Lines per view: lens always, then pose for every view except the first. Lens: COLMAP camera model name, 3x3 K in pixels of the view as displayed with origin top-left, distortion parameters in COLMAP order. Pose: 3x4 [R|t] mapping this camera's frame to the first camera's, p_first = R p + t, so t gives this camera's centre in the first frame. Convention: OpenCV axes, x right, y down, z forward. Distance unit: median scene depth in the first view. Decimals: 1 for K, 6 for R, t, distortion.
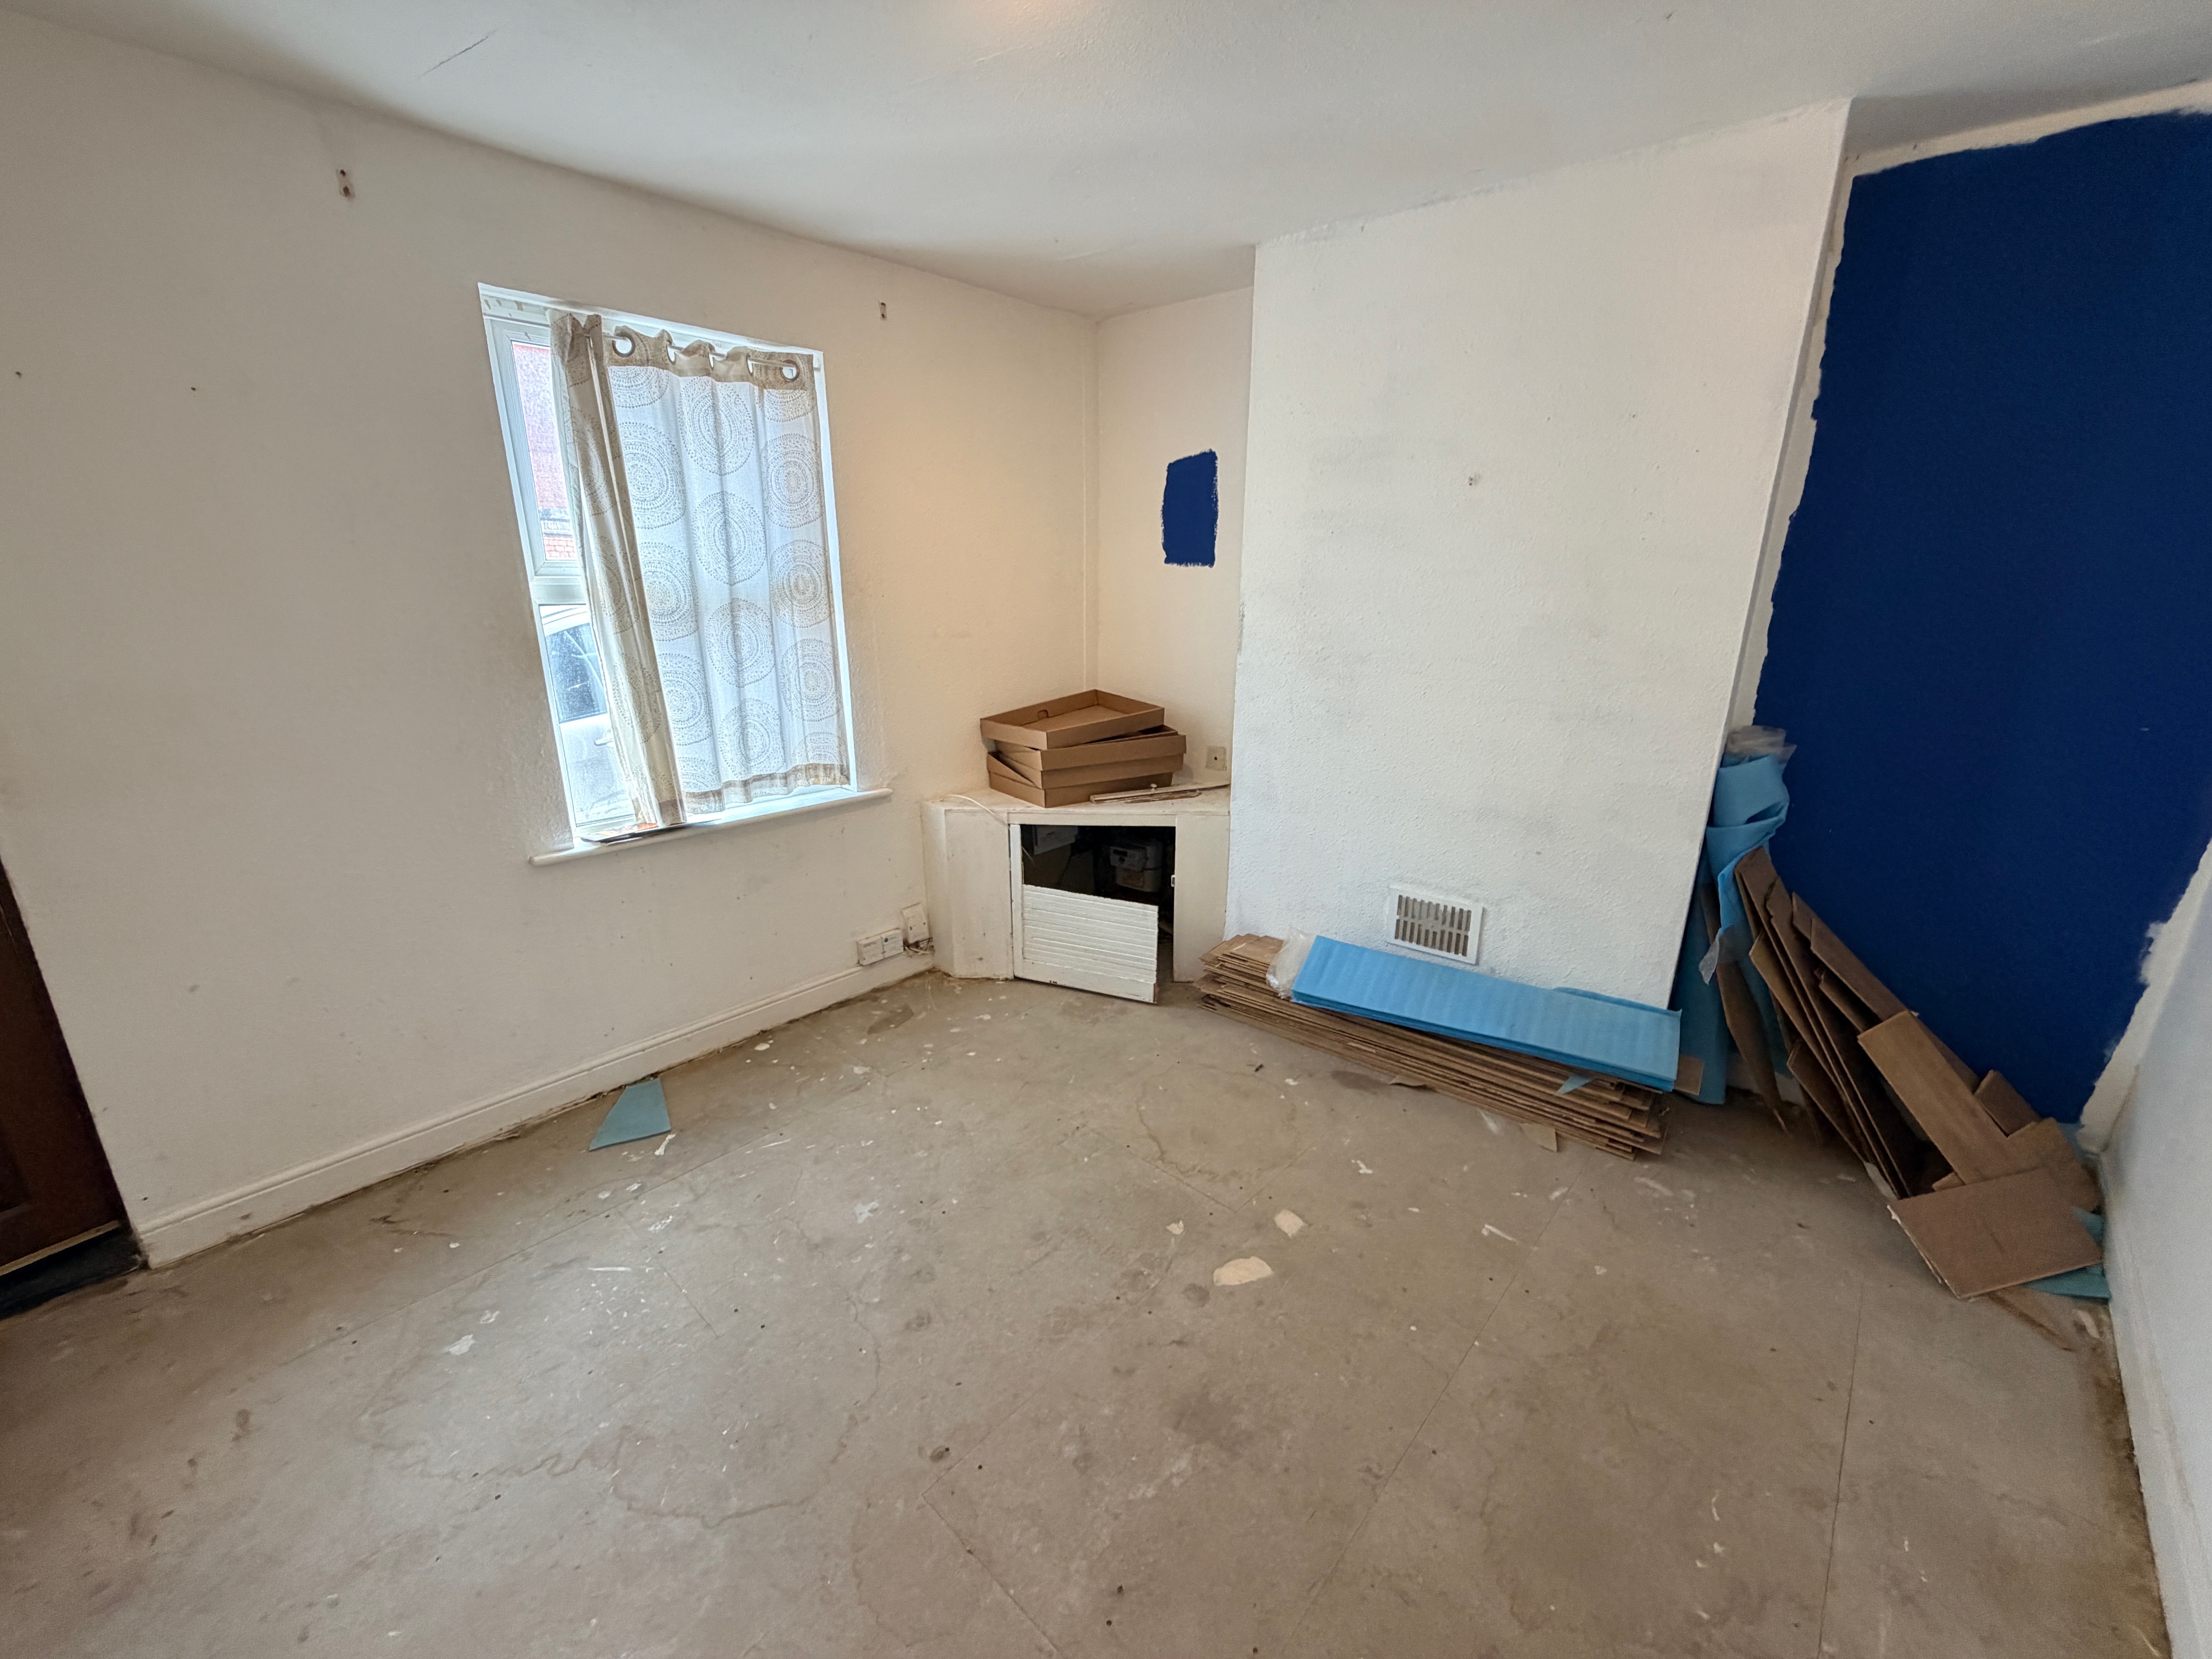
lens RADIAL K [[877.4, 0, 1097.9], [0, 877.4, 828.0], [0, 0, 1]] dist [-0.000653, -0.000280]
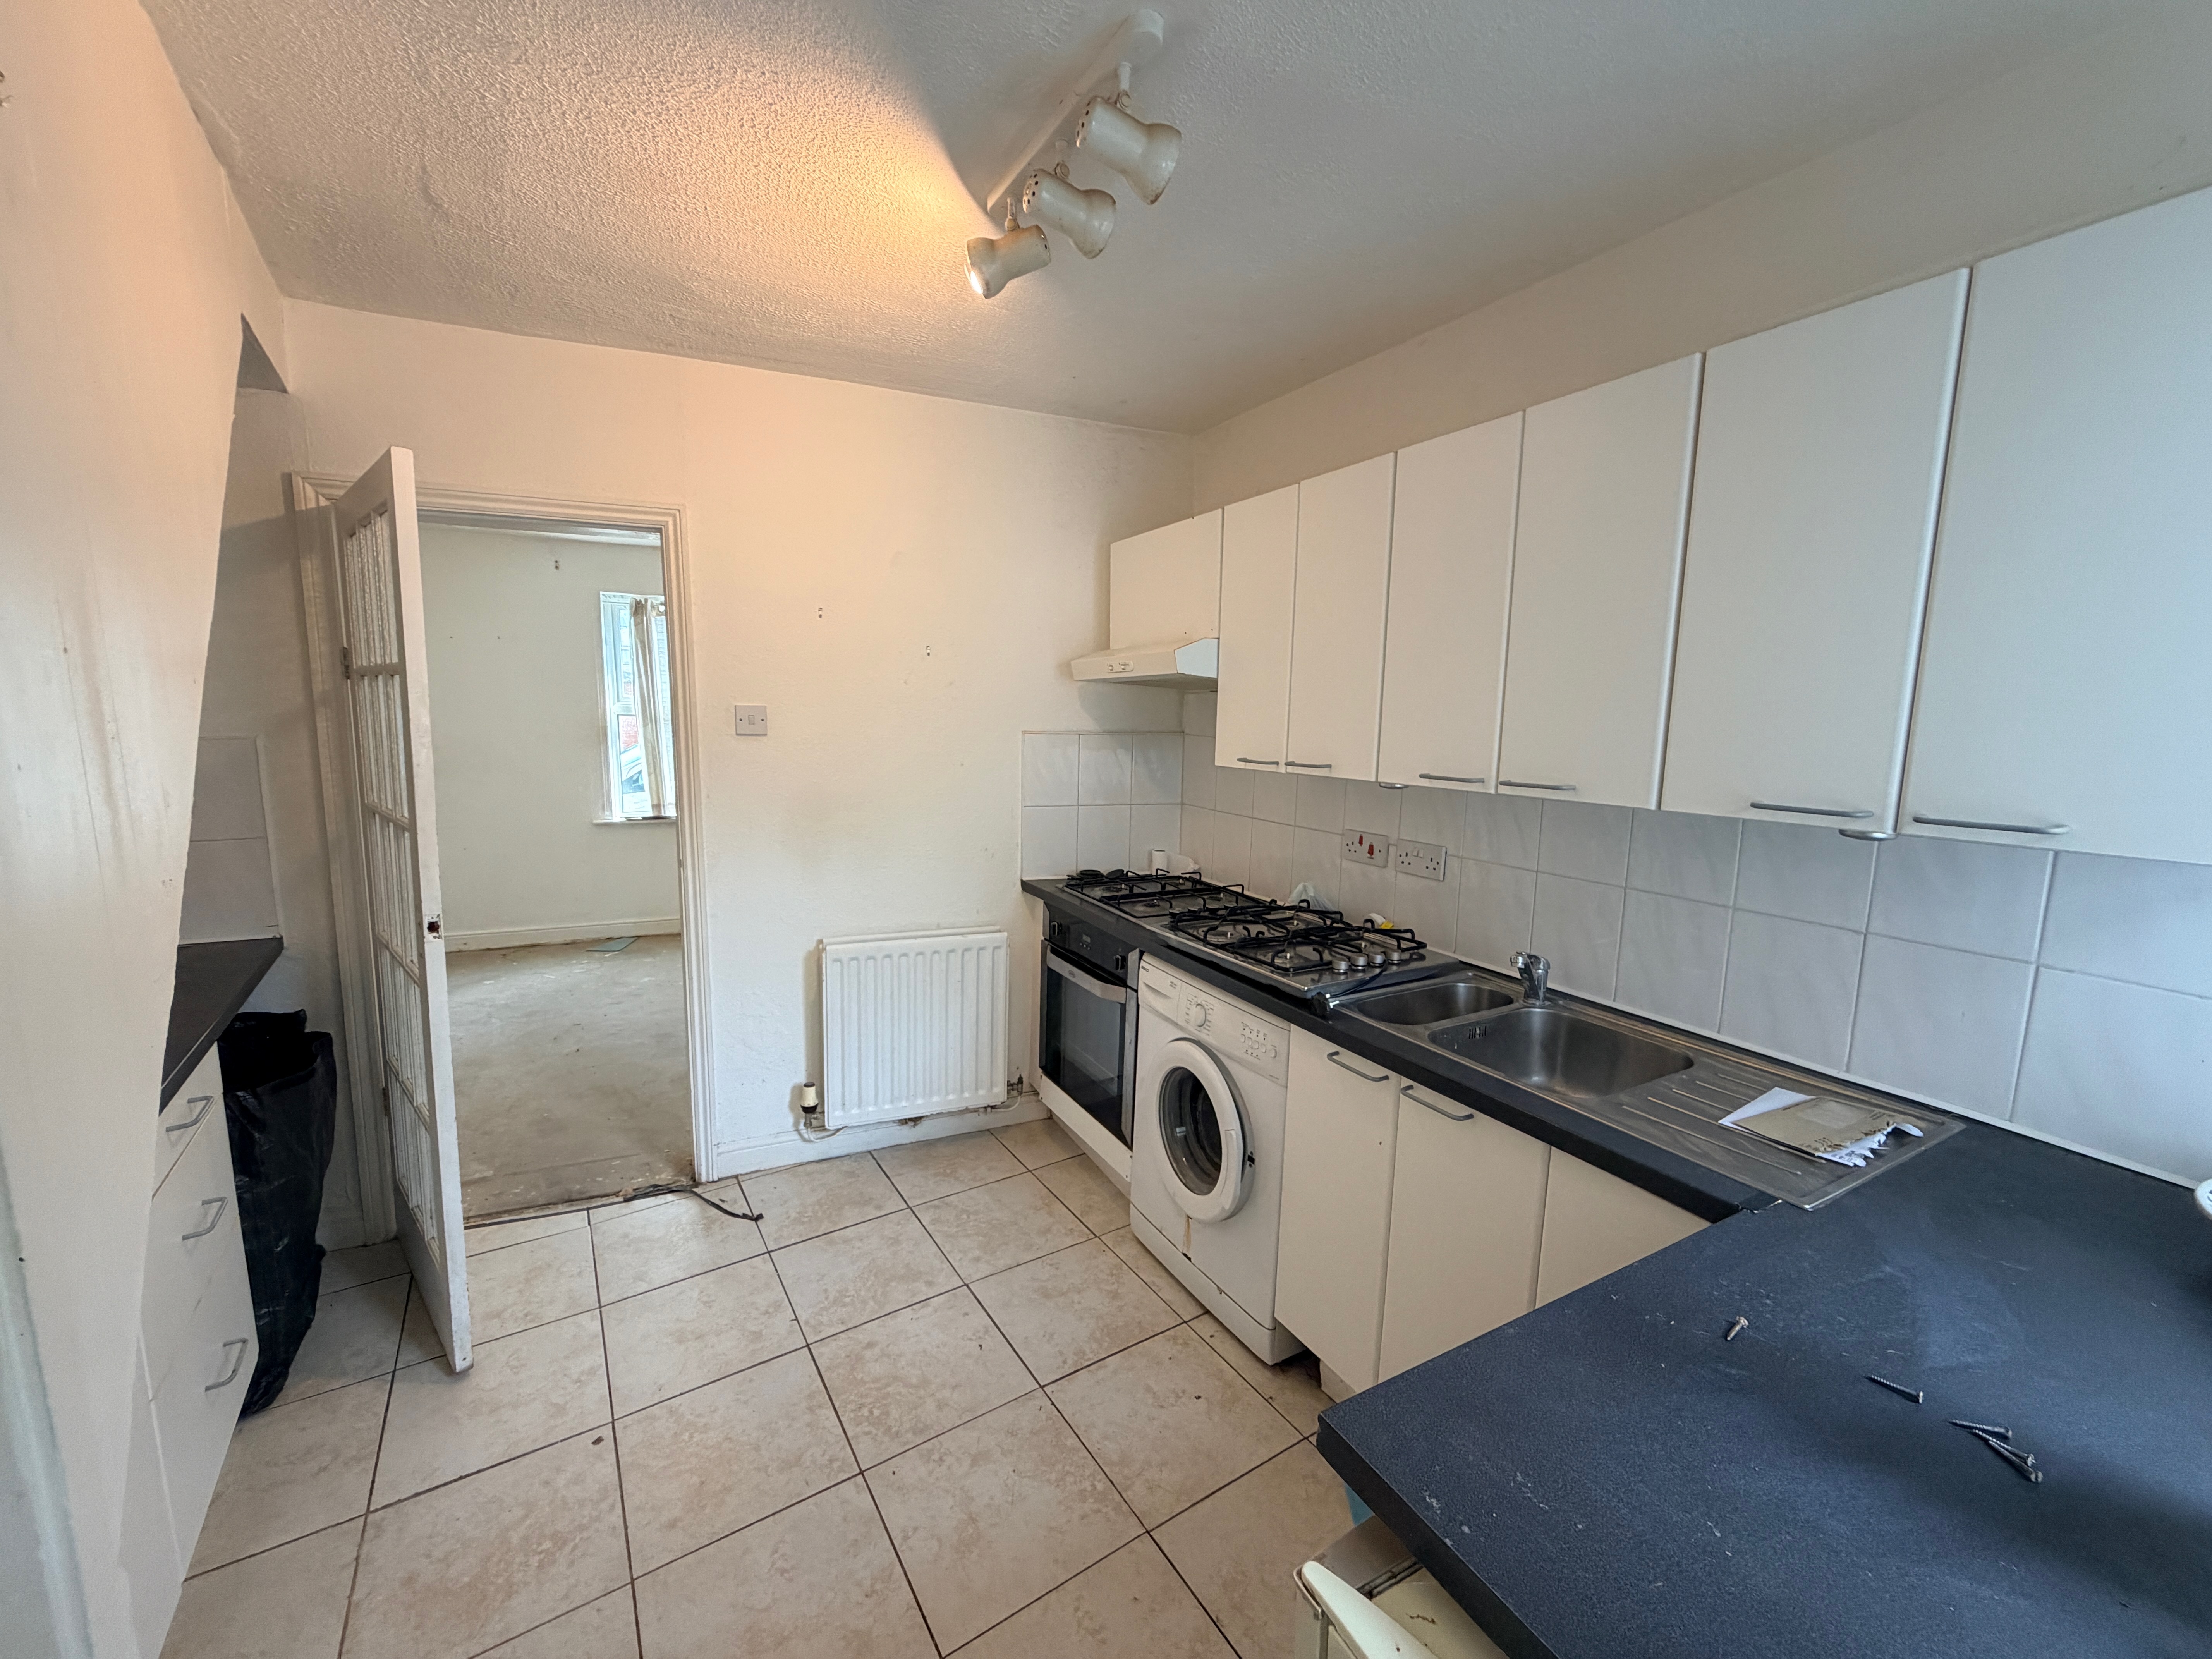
lens RADIAL K [[877.4, 0, 1096.7], [0, 877.4, 827.6], [0, 0, 1]] dist [-0.000653, -0.000280]
pose [[0.914792, 0.065687, -0.398549, 1.386333], [-0.124748, 0.984398, -0.124091, 0.161054], [0.384180, 0.163235, 0.908714, -0.546863]]
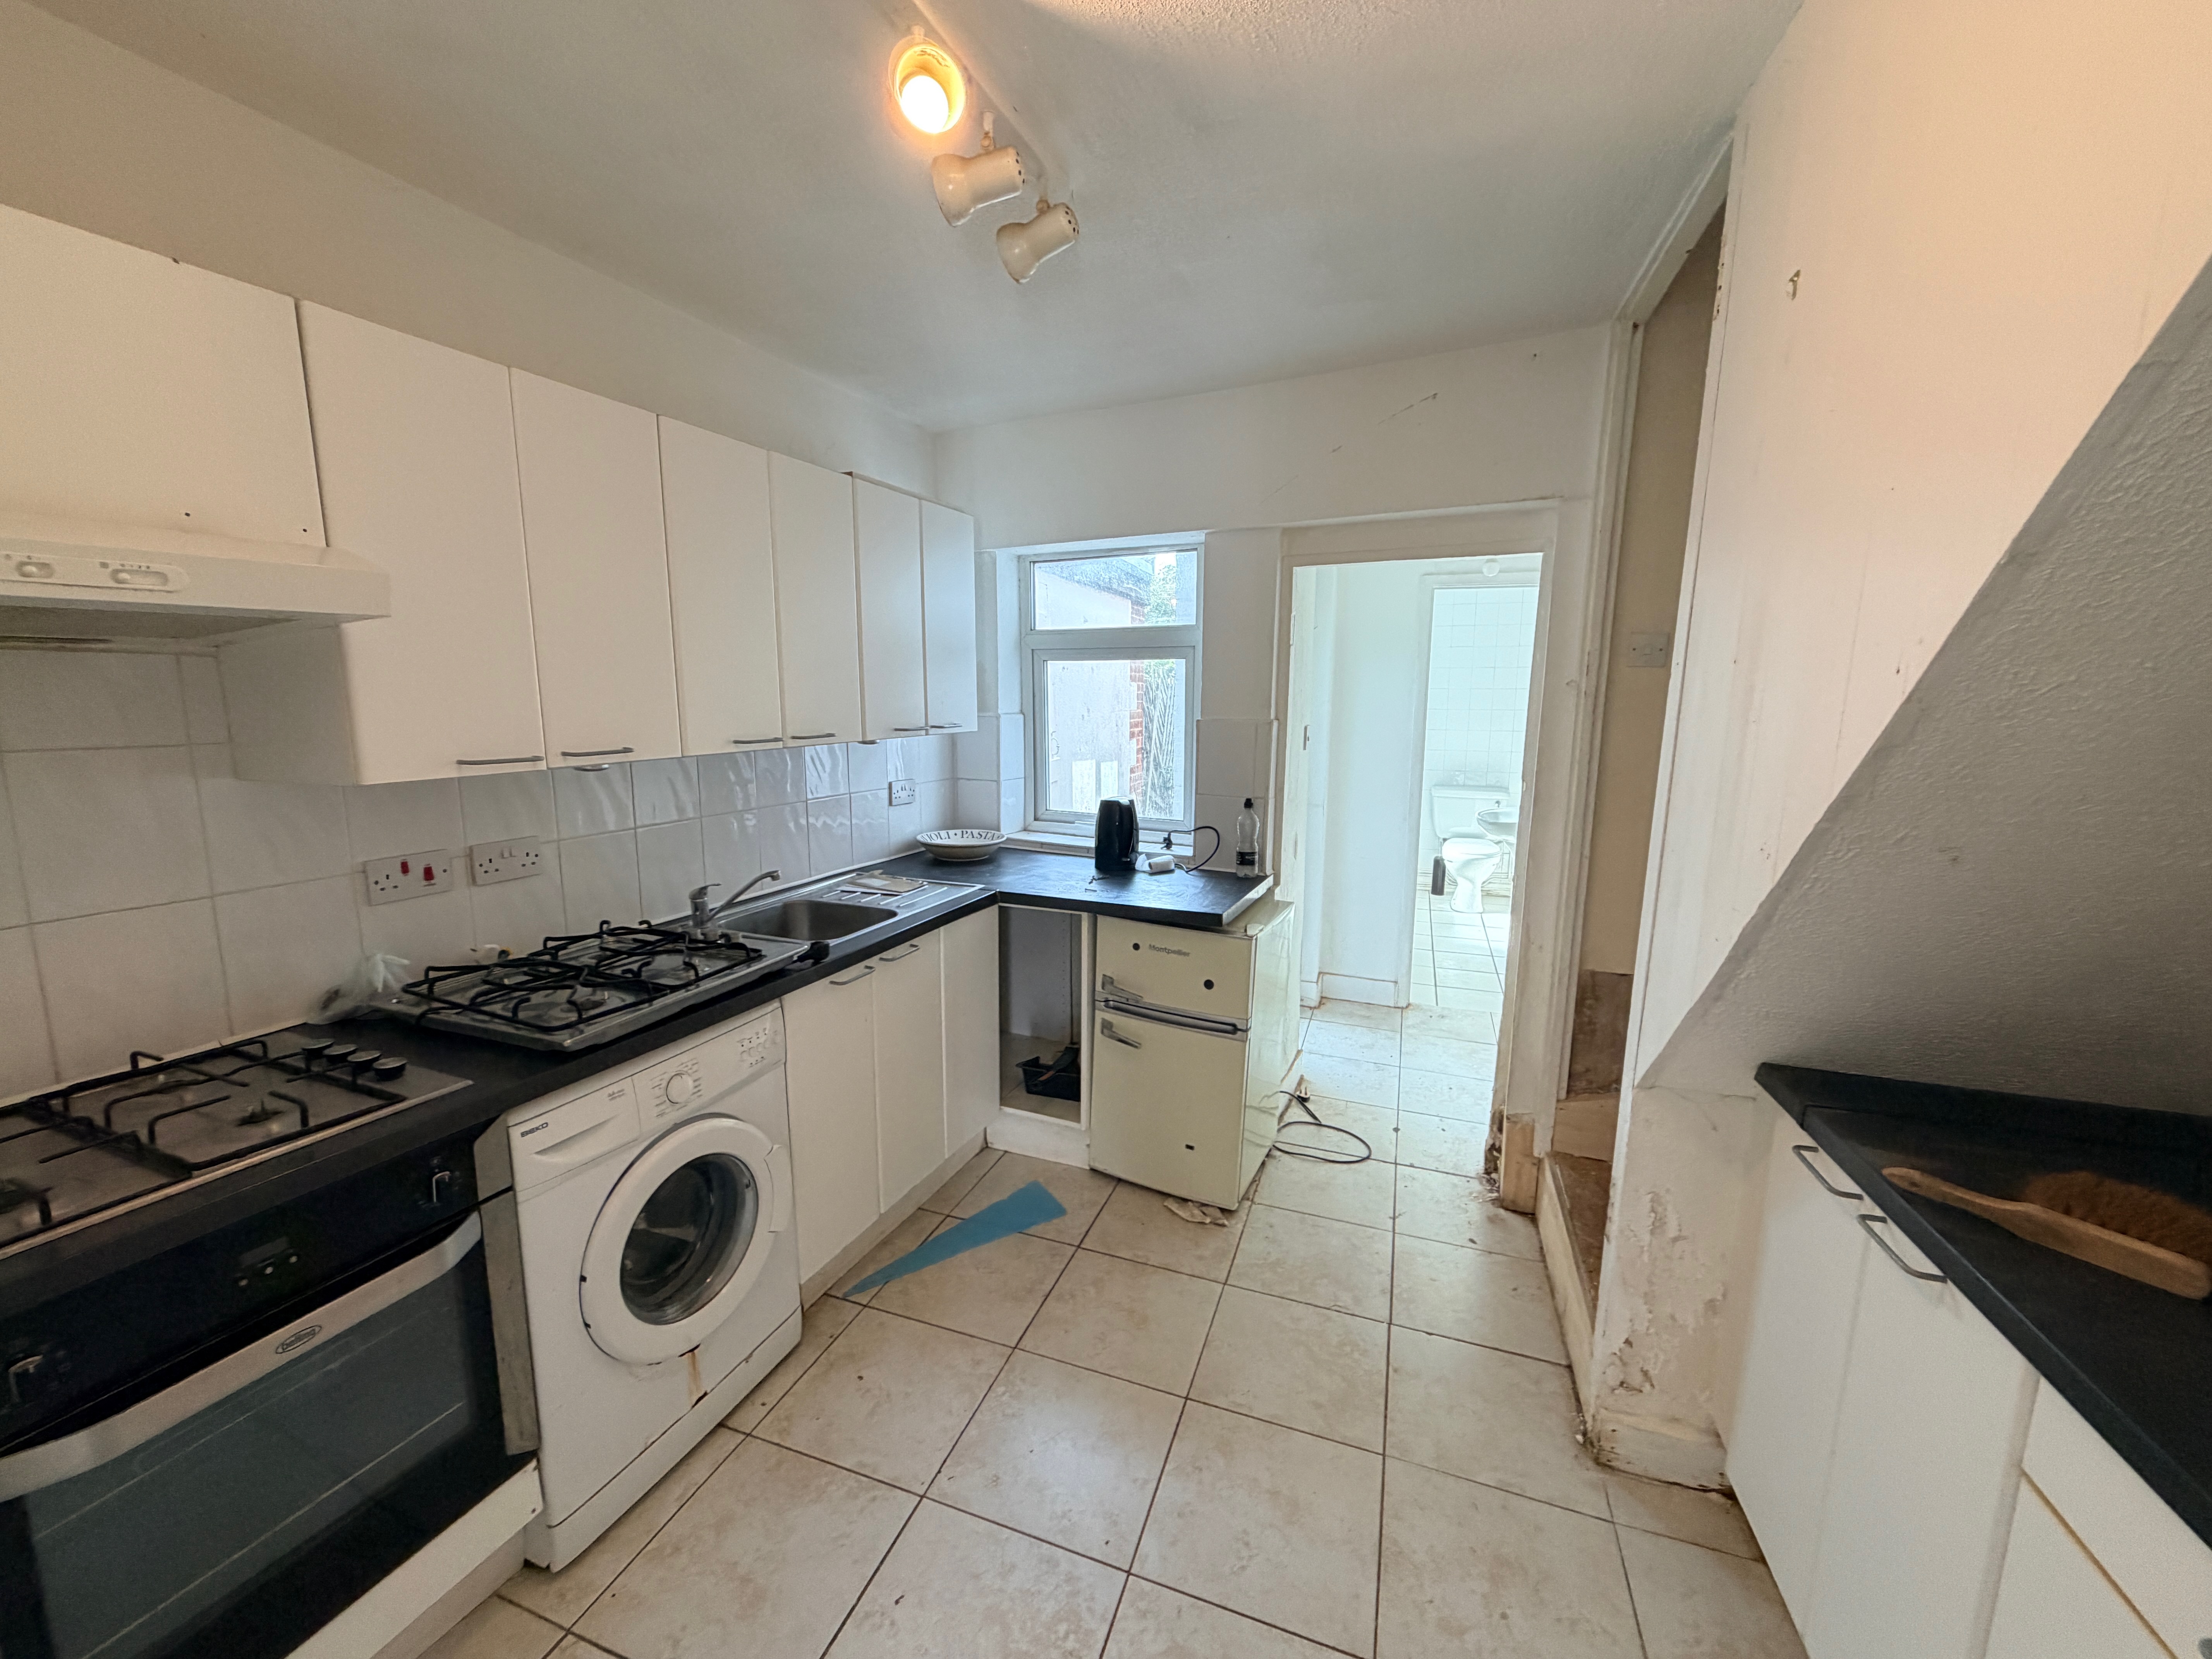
lens RADIAL K [[877.4, 0, 1100.8], [0, 877.4, 829.2], [0, 0, 1]] dist [-0.000653, -0.000280]
pose [[-0.241876, -0.158400, 0.957291, 0.518580], [0.267250, 0.937550, 0.222659, -0.011406], [-0.932777, 0.309692, -0.184438, 0.041740]]
